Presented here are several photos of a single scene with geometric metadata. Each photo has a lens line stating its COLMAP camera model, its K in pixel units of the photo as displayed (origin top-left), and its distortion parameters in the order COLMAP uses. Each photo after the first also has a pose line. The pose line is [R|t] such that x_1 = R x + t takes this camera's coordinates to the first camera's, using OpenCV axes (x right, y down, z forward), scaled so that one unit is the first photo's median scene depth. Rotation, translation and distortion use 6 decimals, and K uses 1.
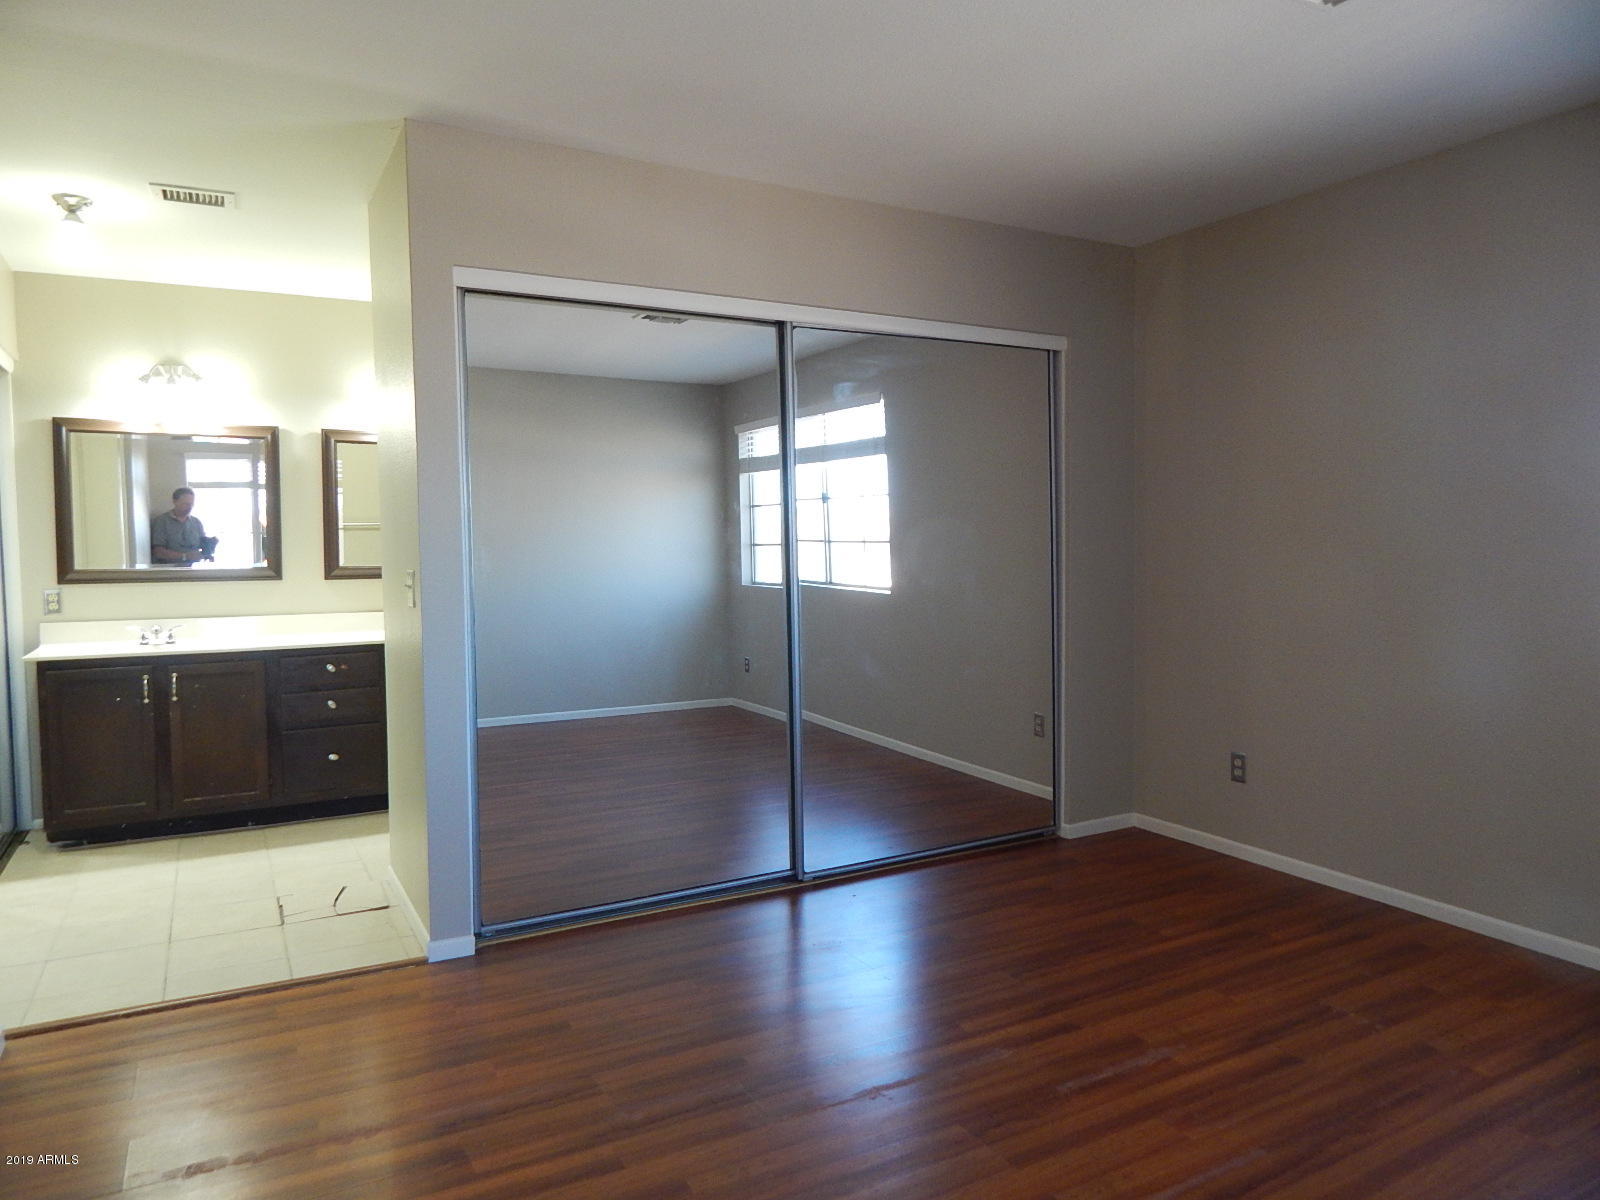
lens RADIAL K [[1062.3, 0, 812.3], [0, 1062.3, 589.7], [0, 0, 1]] dist [-0.005596, -0.004092]
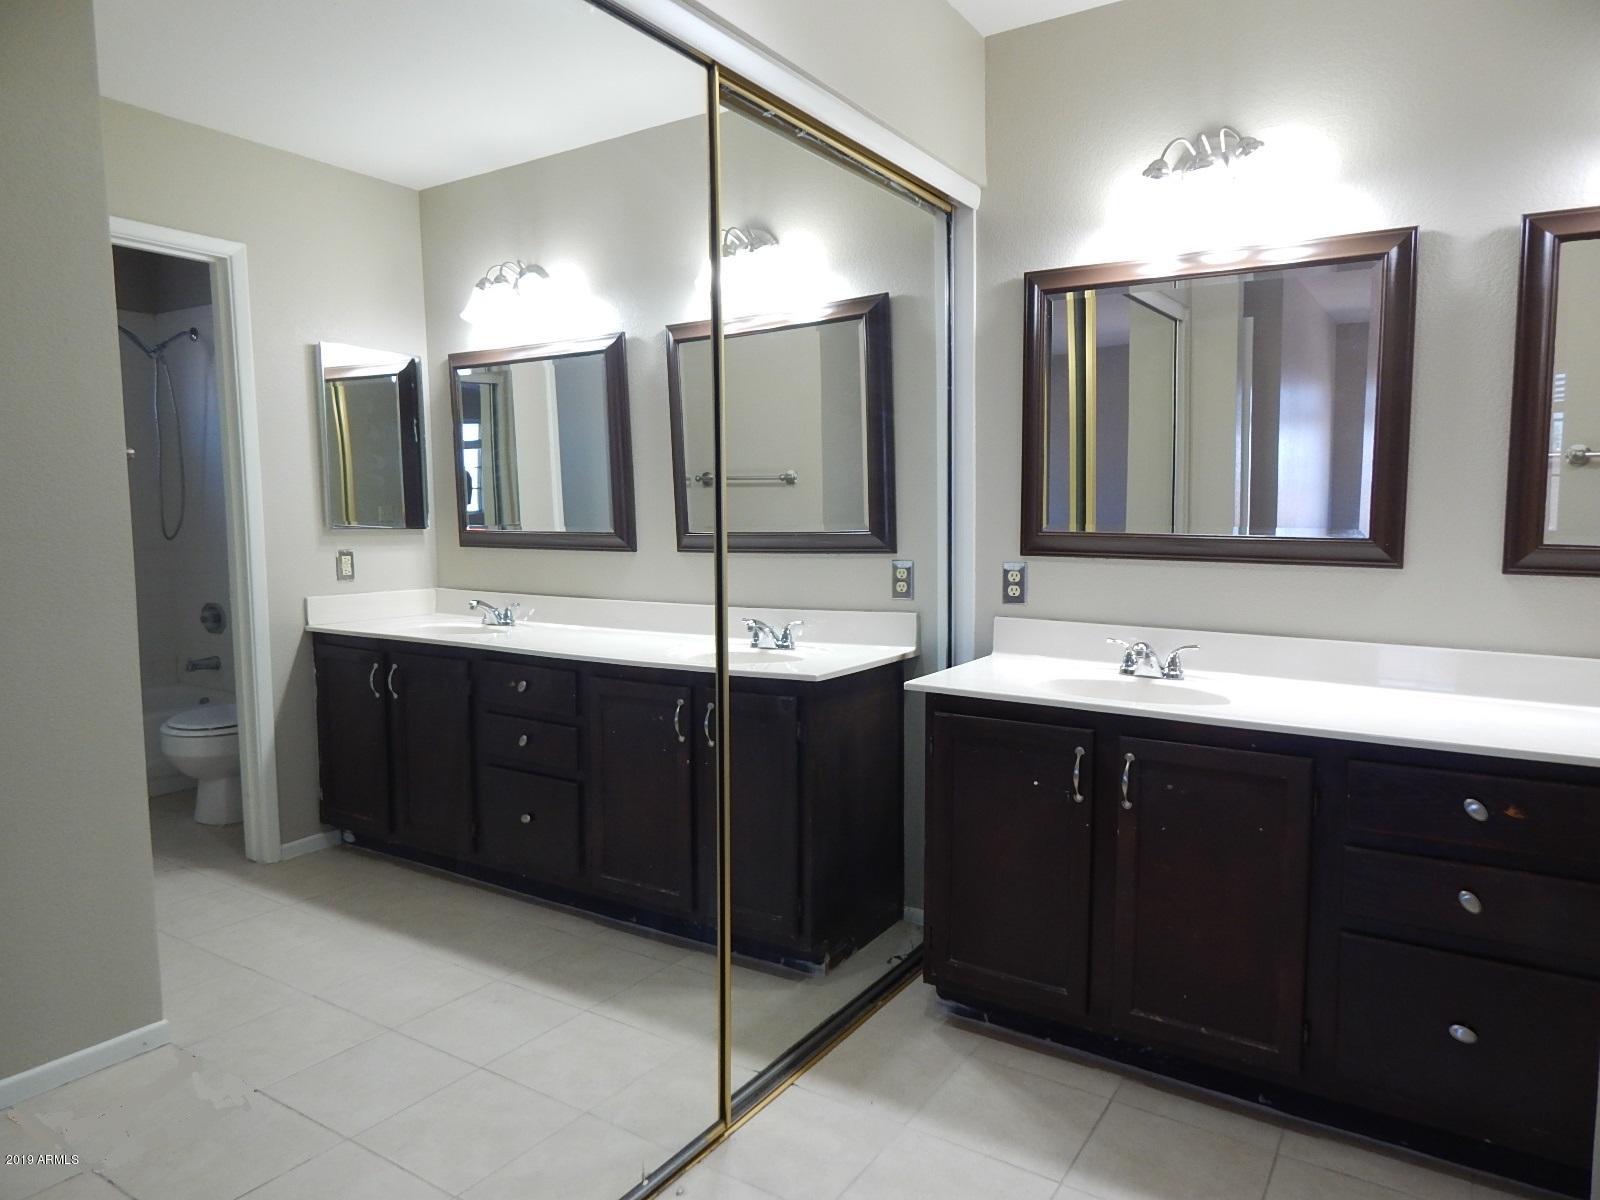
lens RADIAL K [[1062.3, 0, 812.3], [0, 1062.3, 589.7], [0, 0, 1]] dist [-0.005596, -0.004092]
pose [[0.493566, 0.077592, -0.866240, -0.244571], [-0.054059, 0.996823, 0.058487, -0.014302], [0.868026, 0.017961, 0.496193, 0.594815]]
